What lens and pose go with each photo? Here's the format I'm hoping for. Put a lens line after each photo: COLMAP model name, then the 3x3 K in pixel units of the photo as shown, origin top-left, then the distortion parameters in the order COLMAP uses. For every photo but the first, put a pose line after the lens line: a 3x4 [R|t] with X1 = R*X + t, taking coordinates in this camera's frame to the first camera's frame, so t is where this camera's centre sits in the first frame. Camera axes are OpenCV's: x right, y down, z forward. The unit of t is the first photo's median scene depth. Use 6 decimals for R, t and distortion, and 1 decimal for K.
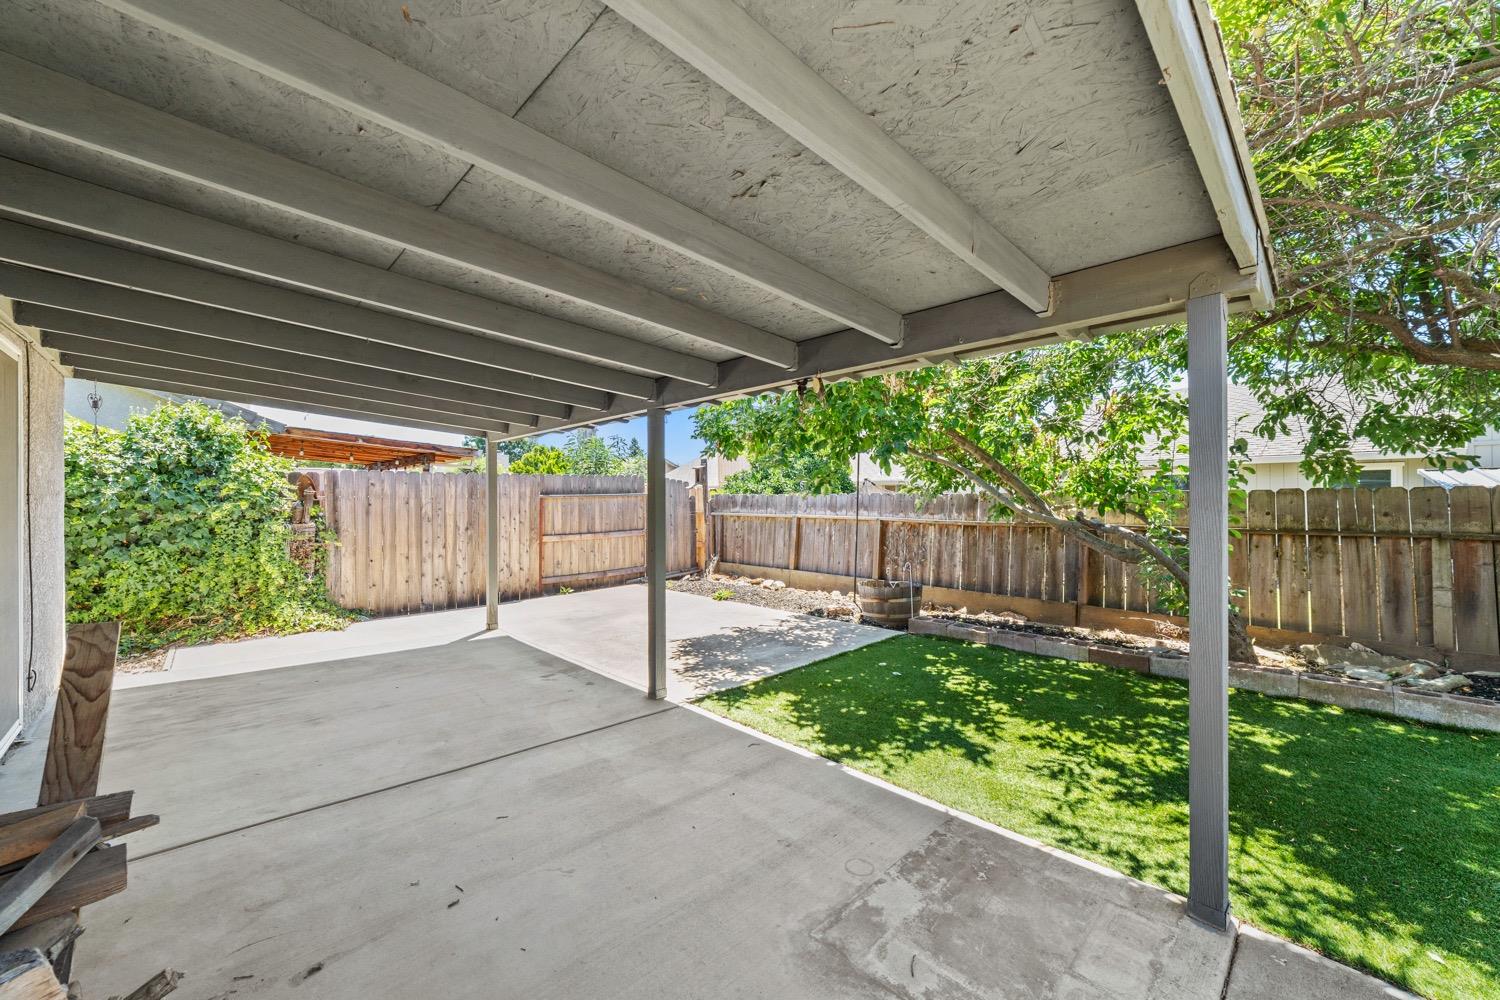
lens RADIAL K [[577.0, 0, 742.5], [0, 577.0, 498.6], [0, 0, 1]] dist [-0.023300, 0.007484]
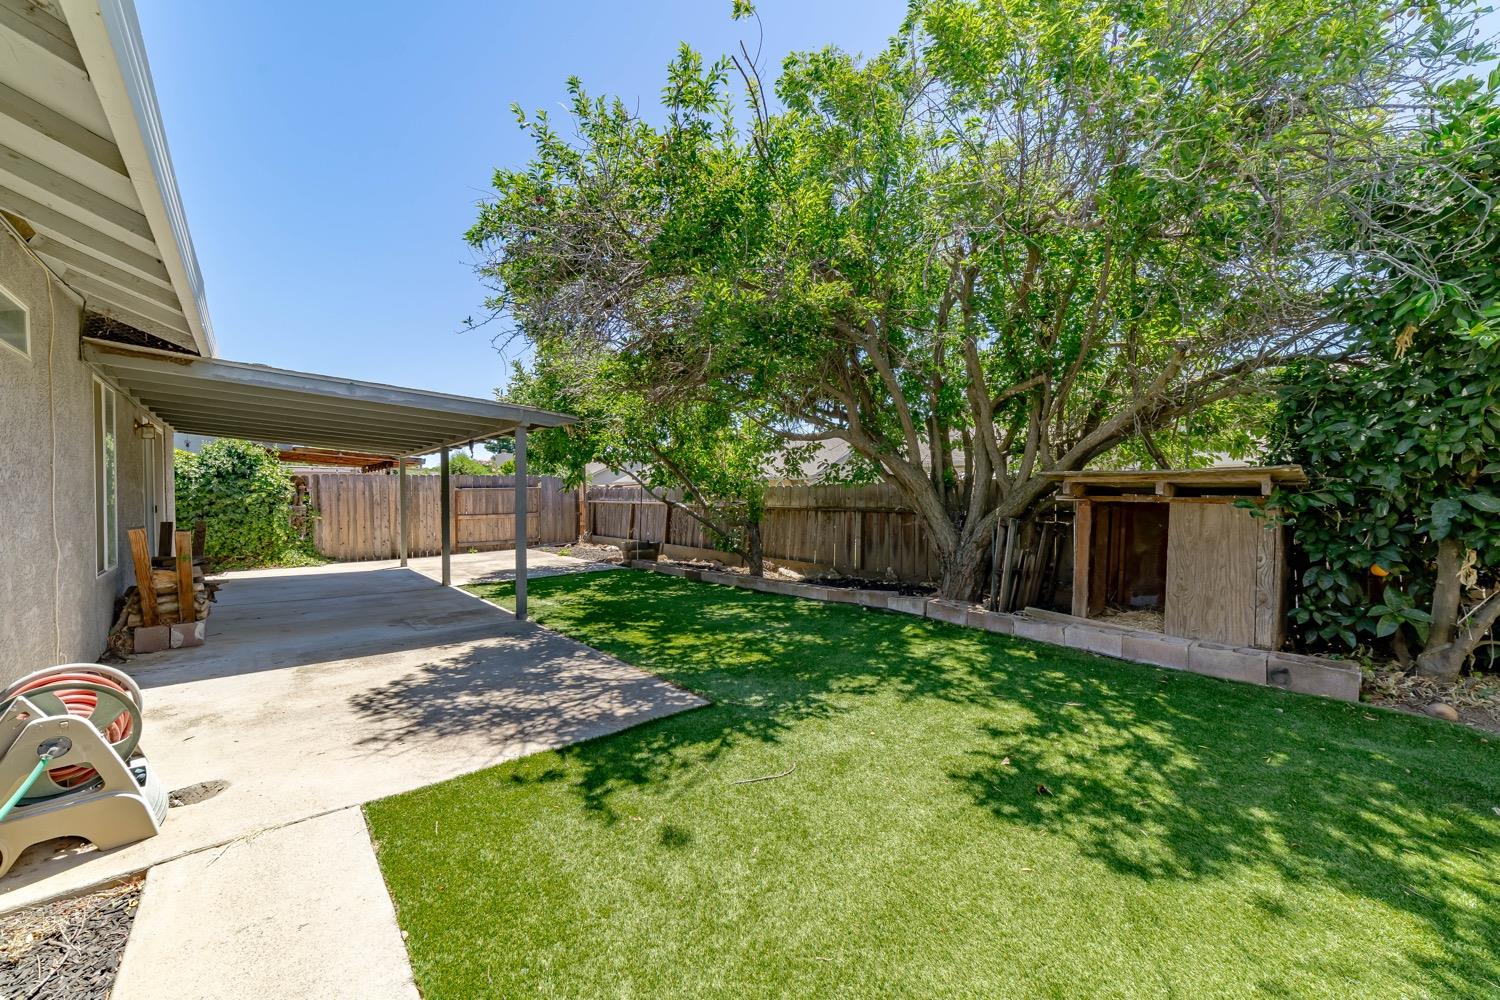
lens RADIAL K [[577.0, 0, 743.4], [0, 577.0, 500.9], [0, 0, 1]] dist [-0.023300, 0.007484]
pose [[0.998611, -0.000705, -0.052676, 0.746672], [0.001563, 0.999867, 0.016246, 0.004806], [0.052658, -0.016306, 0.998479, -0.729076]]
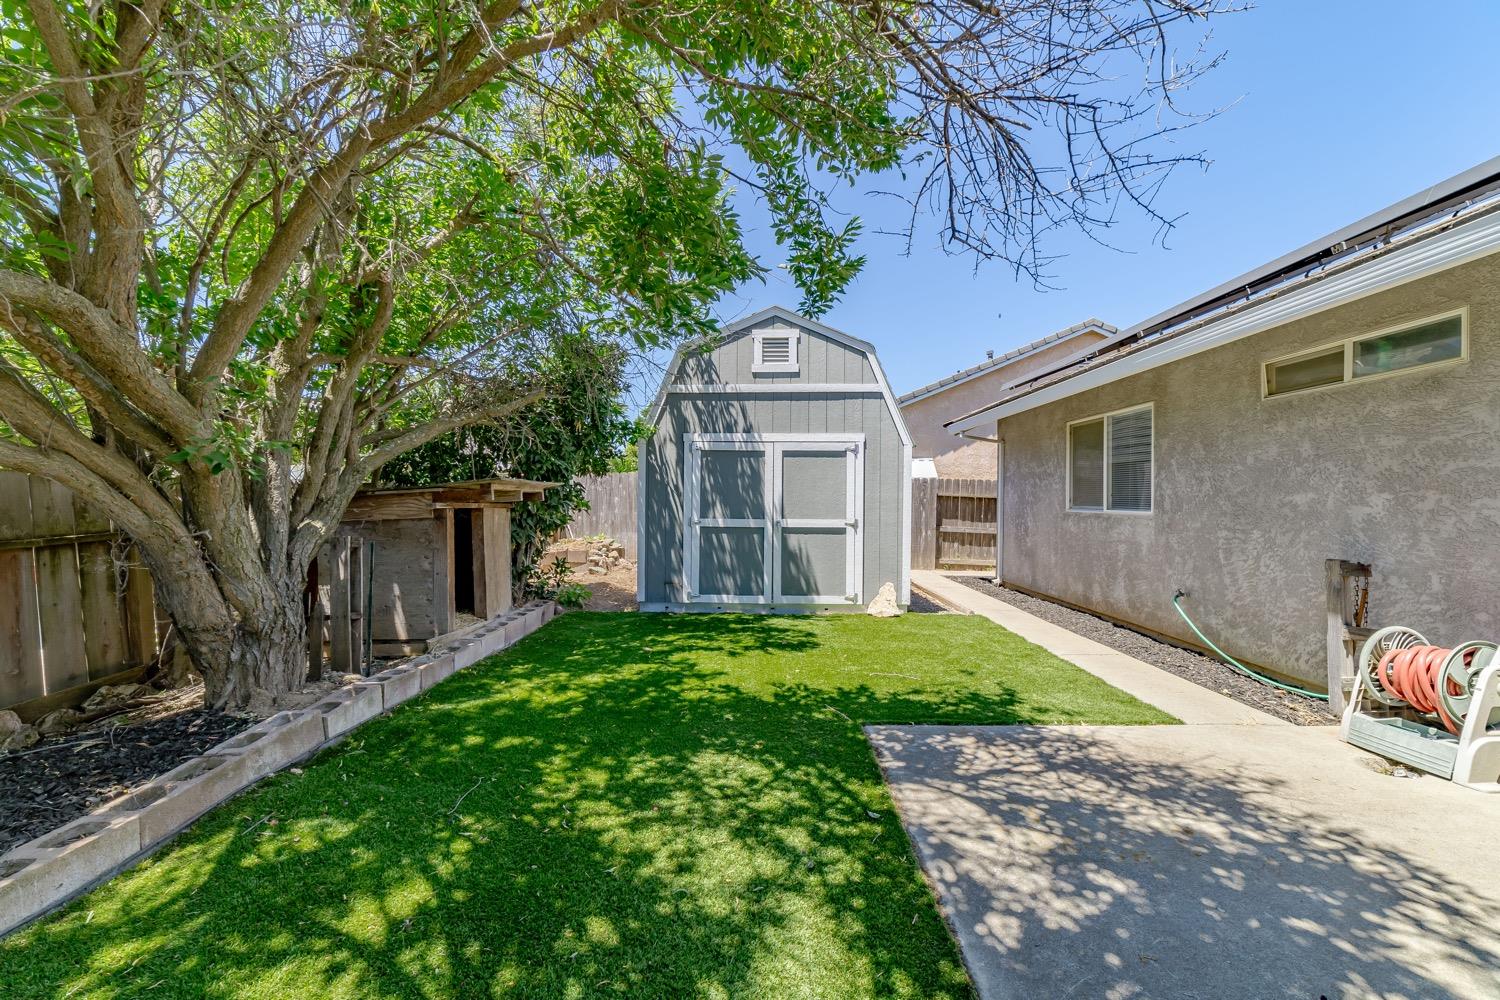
lens RADIAL K [[577.0, 0, 742.5], [0, 577.0, 500.2], [0, 0, 1]] dist [-0.023300, 0.007484]
pose [[-0.701398, 0.000137, 0.712770, 0.337327], [-0.000070, 1.000000, -0.000262, 0.008212], [-0.712770, -0.000234, -0.701398, 0.428441]]
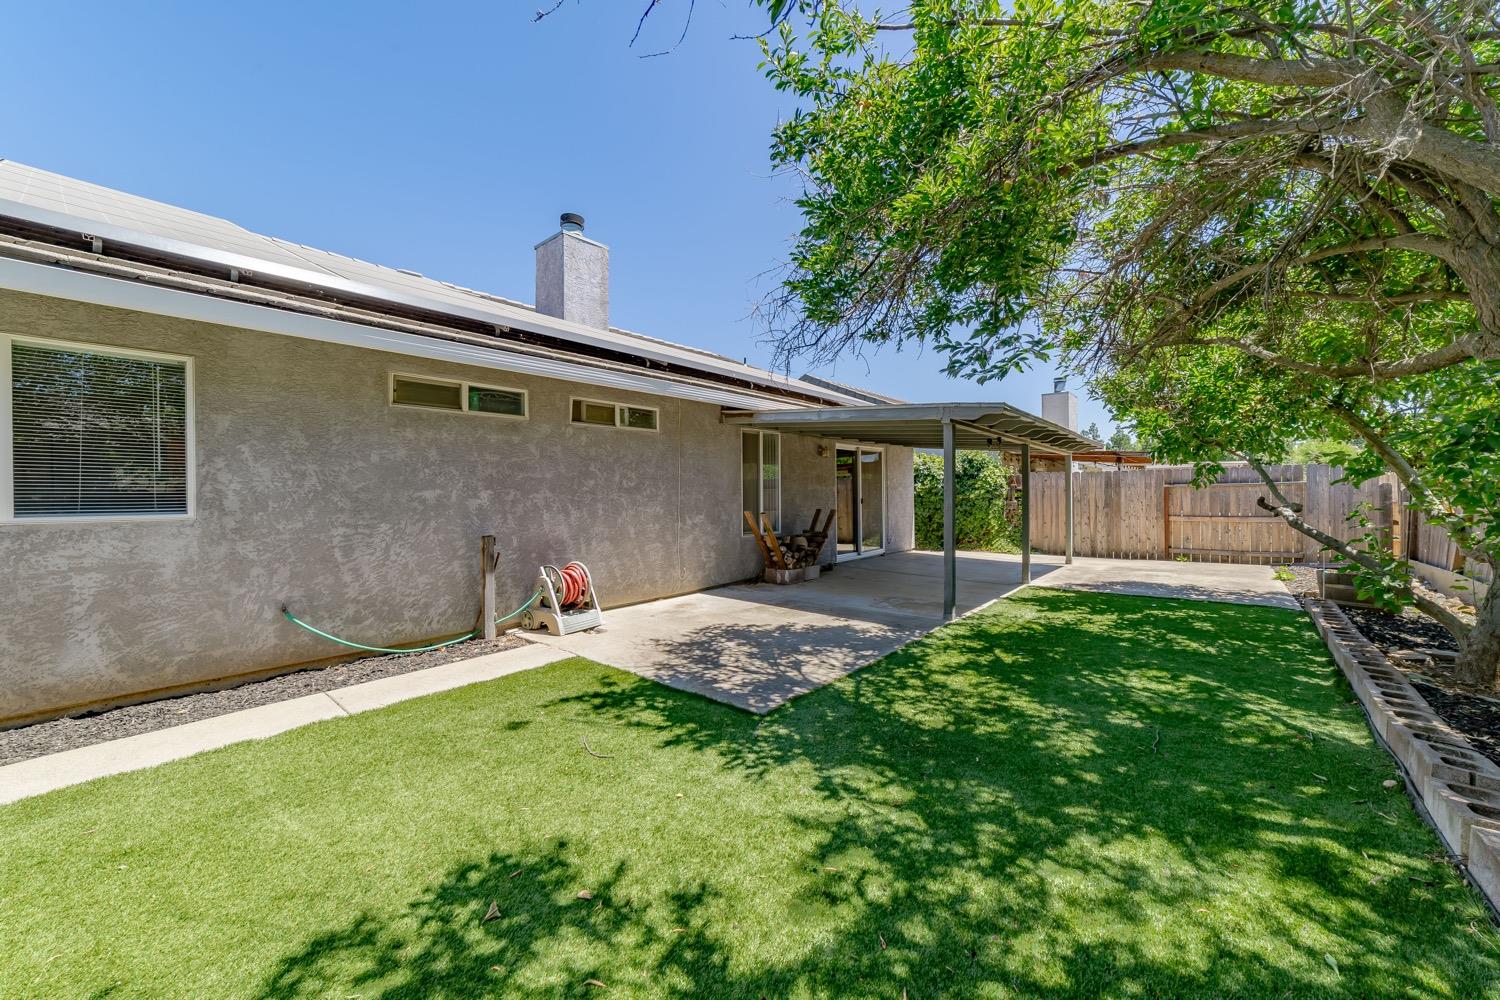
lens RADIAL K [[577.0, 0, 747.9], [0, 577.0, 493.1], [0, 0, 1]] dist [-0.023300, 0.007484]
pose [[0.116714, 0.005931, -0.993148, 1.291514], [0.003526, 0.999973, 0.006386, 0.000338], [0.993159, -0.004248, 0.116690, -0.170526]]
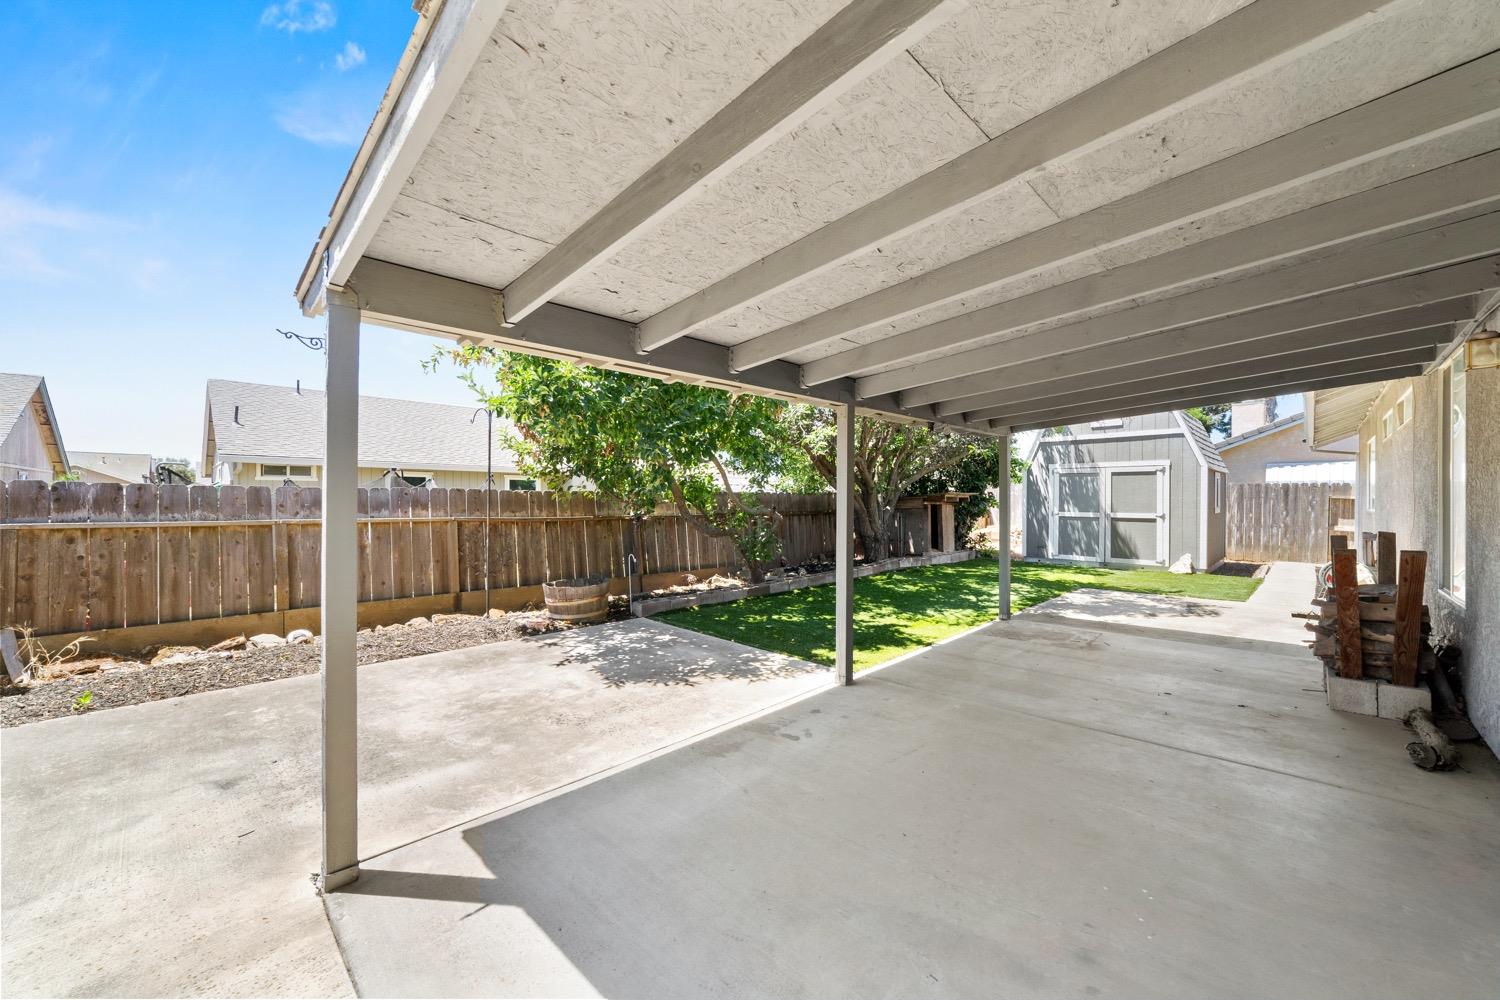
lens RADIAL K [[577.0, 0, 743.0], [0, 577.0, 500.2], [0, 0, 1]] dist [-0.023300, 0.007484]
pose [[-0.022114, 0.004008, 0.999747, -0.852862], [-0.002707, 0.999988, -0.004069, 0.015091], [-0.999752, -0.002797, -0.022103, 0.871821]]
